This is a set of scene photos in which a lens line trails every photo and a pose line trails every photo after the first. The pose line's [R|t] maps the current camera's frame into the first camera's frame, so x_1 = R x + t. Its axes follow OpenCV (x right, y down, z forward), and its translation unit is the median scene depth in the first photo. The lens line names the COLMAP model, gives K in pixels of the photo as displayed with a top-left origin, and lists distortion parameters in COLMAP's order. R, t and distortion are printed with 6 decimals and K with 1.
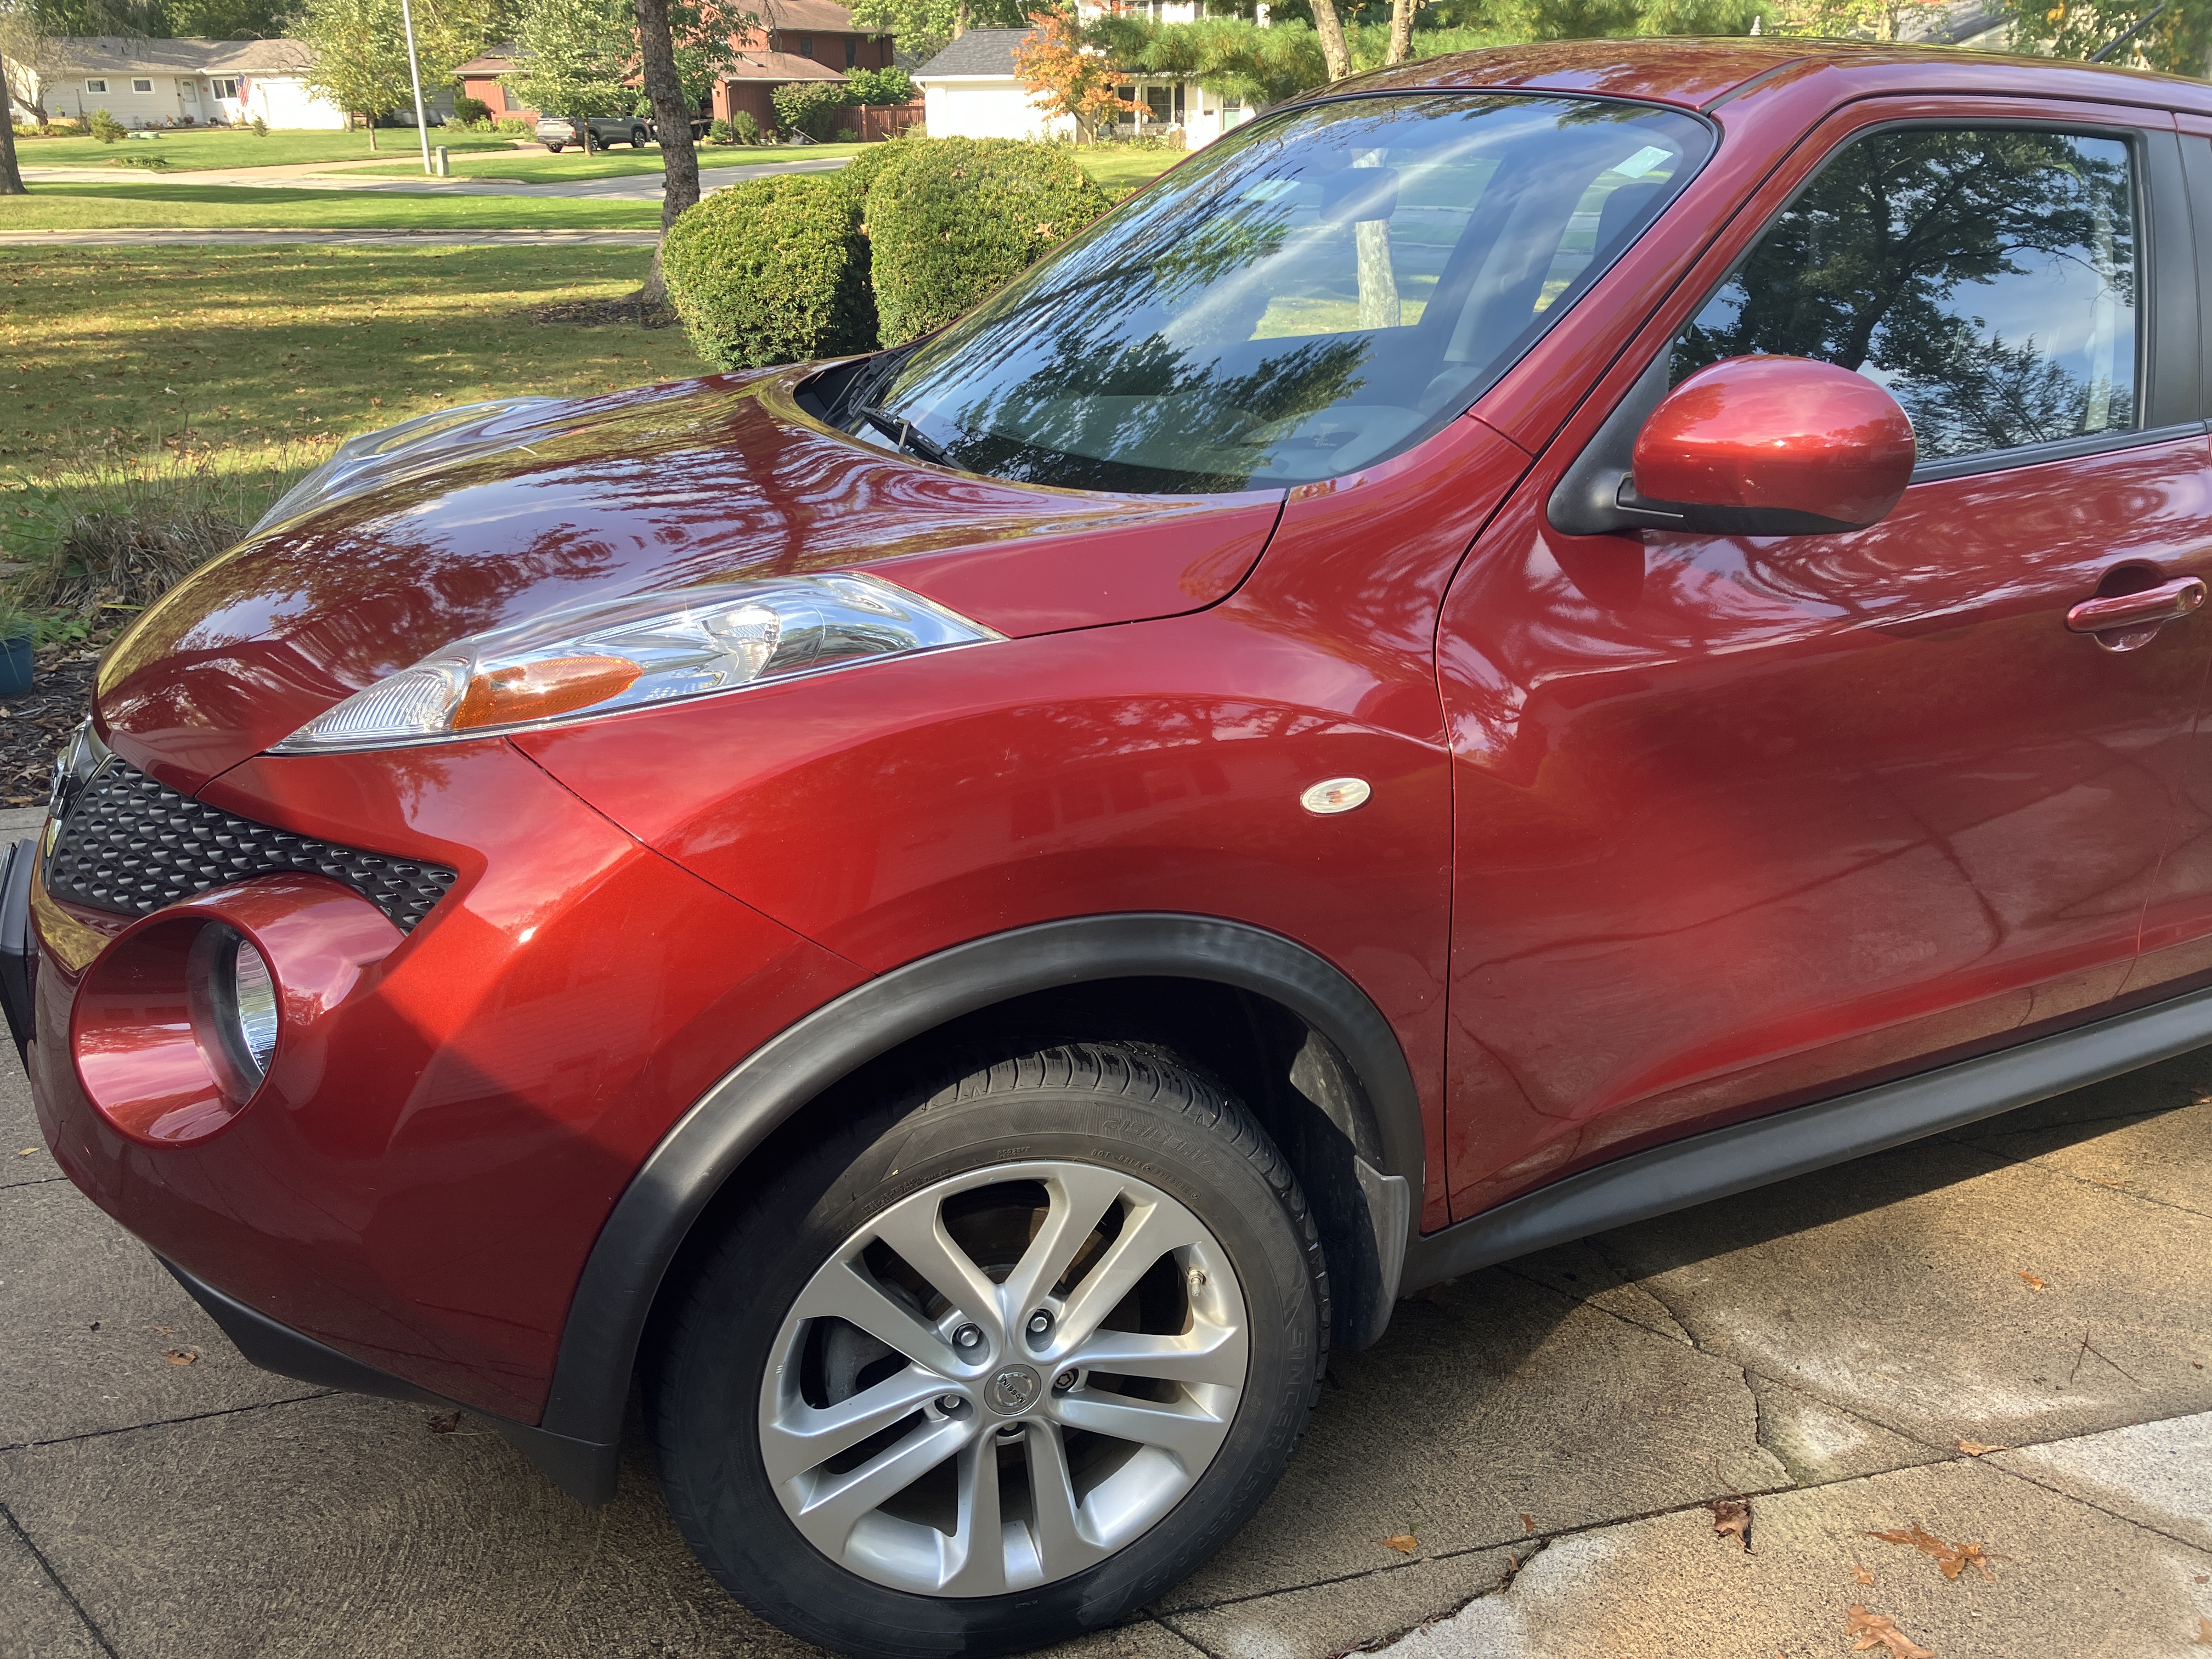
lens RADIAL K [[1790.2, 0, 1106.0], [0, 1790.2, 829.5], [0, 0, 1]] dist [0.009435, -0.013021]
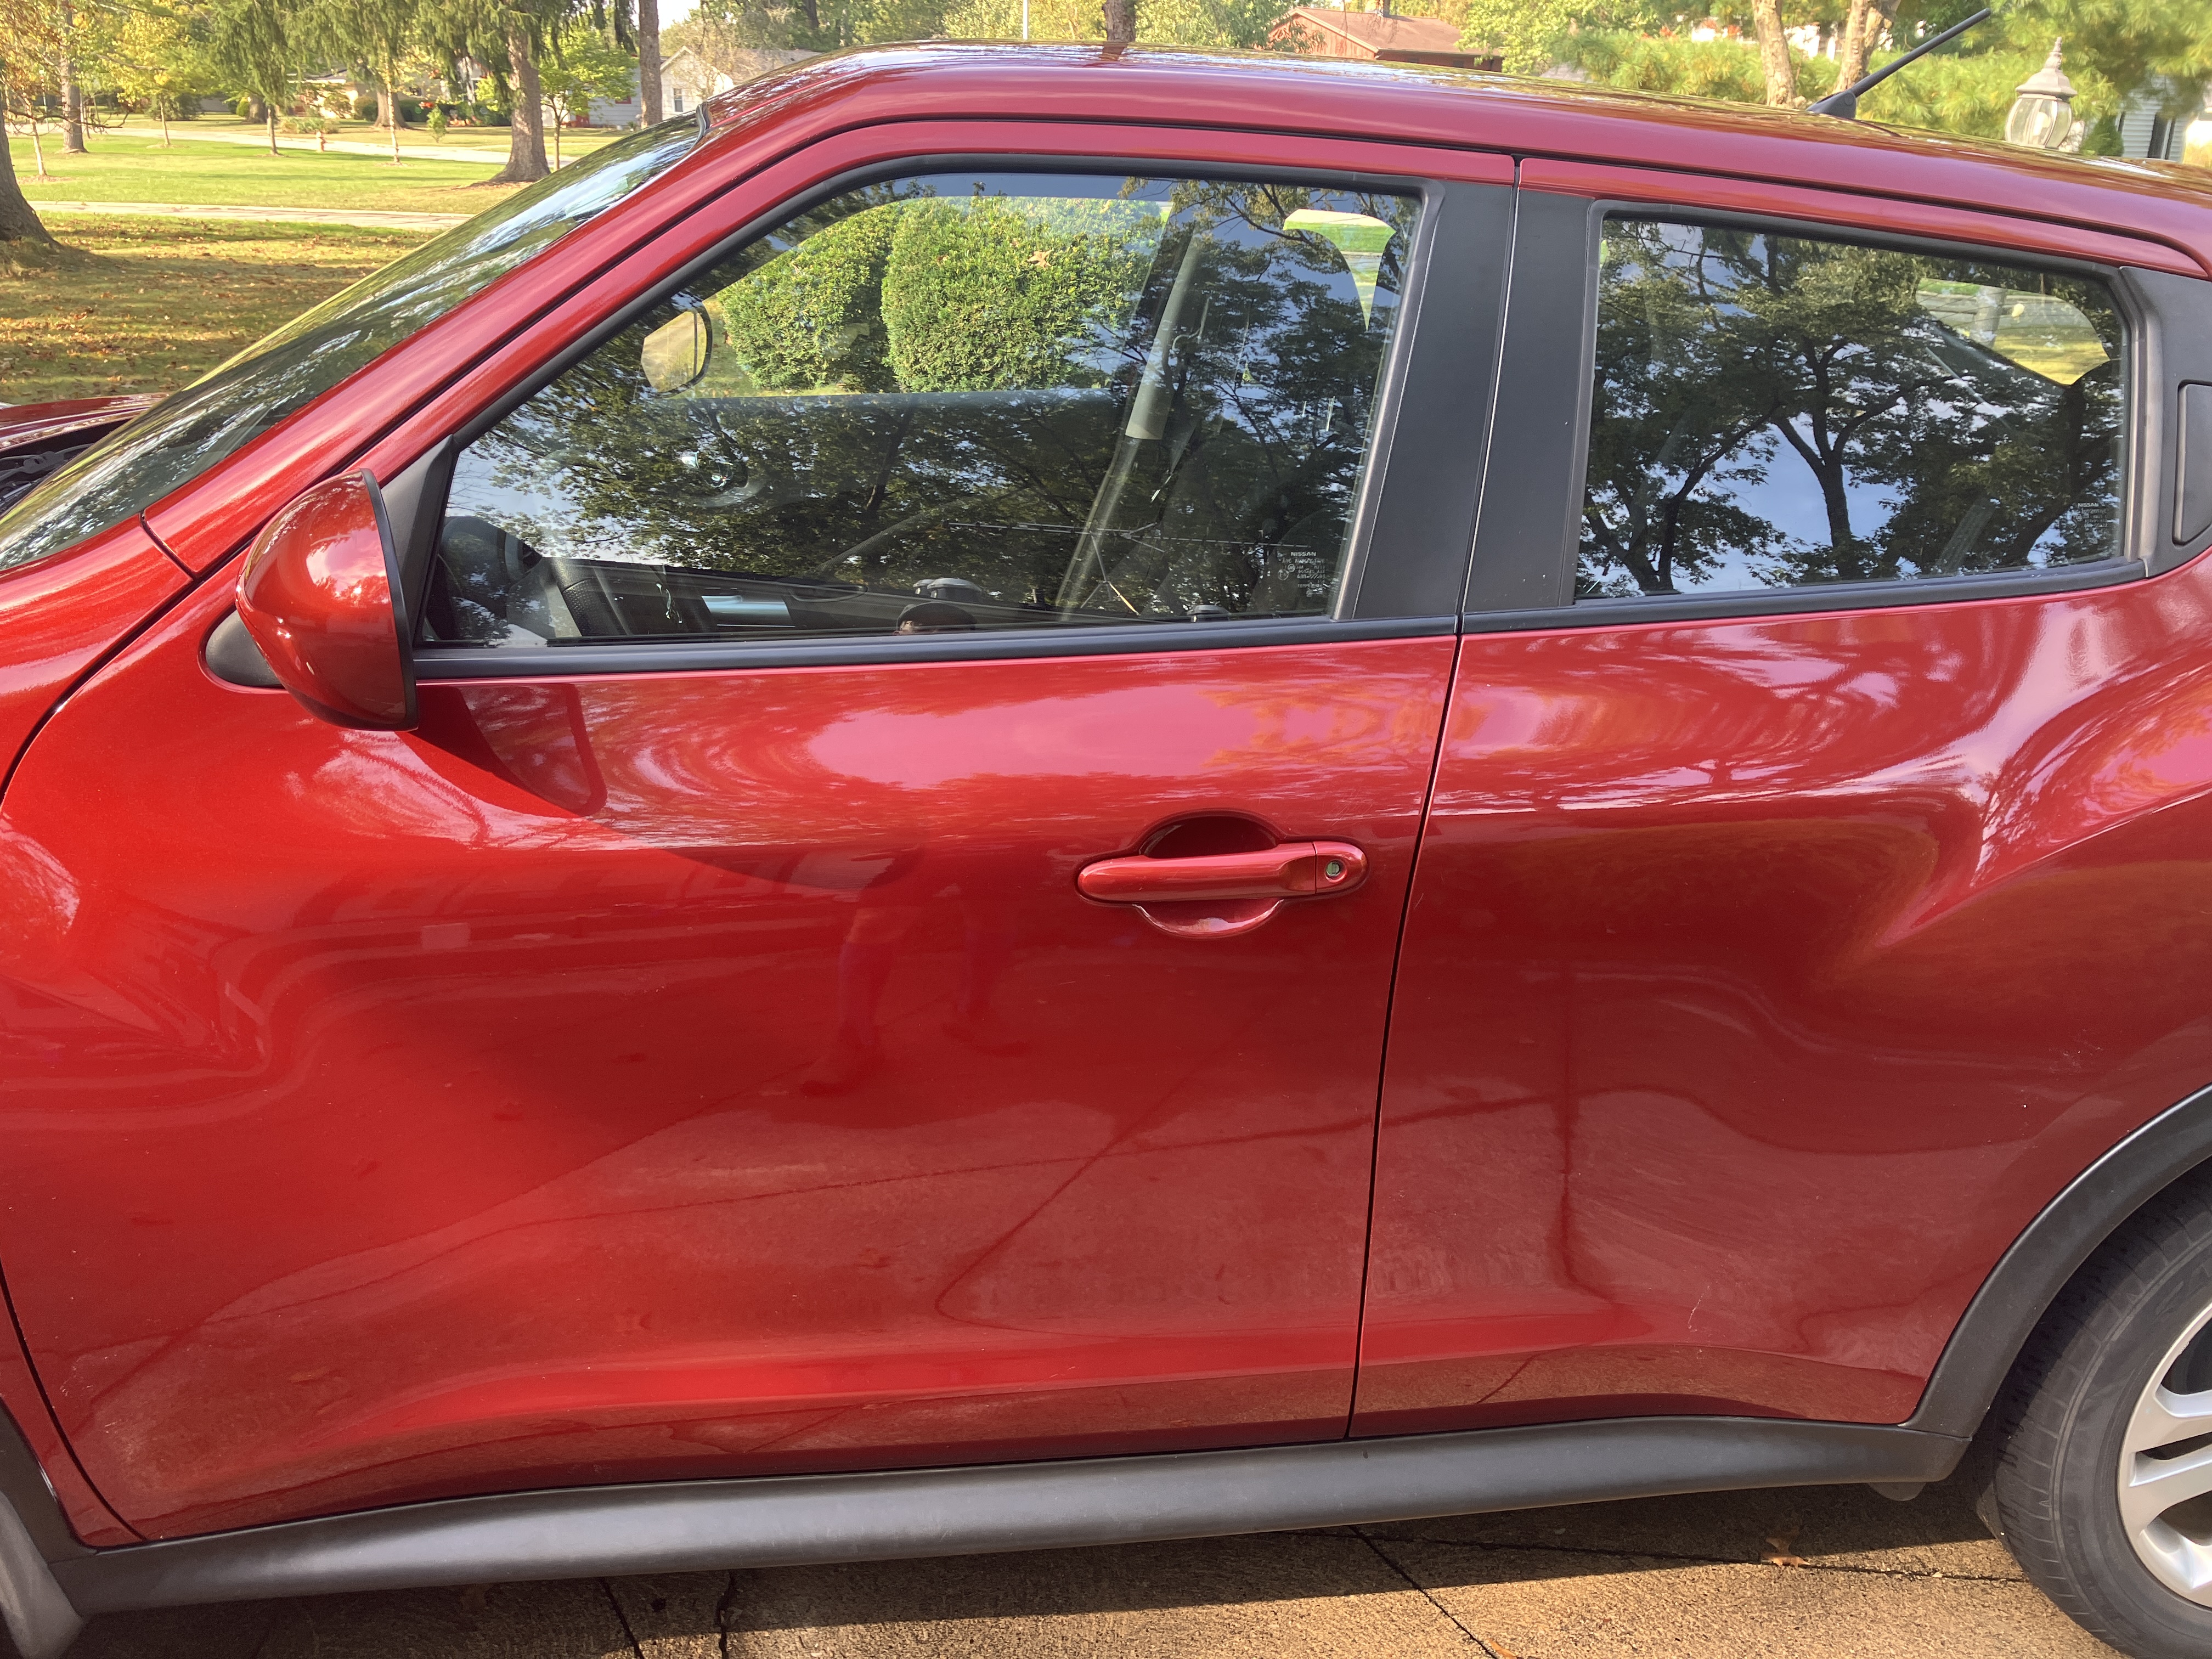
lens RADIAL K [[1790.2, 0, 1106.0], [0, 1790.2, 829.5], [0, 0, 1]] dist [0.009435, -0.013021]
pose [[0.949214, 0.135351, -0.284029, 0.290359], [-0.138067, 0.990367, 0.010533, -0.057587], [0.282718, 0.029217, 0.958758, 0.134928]]
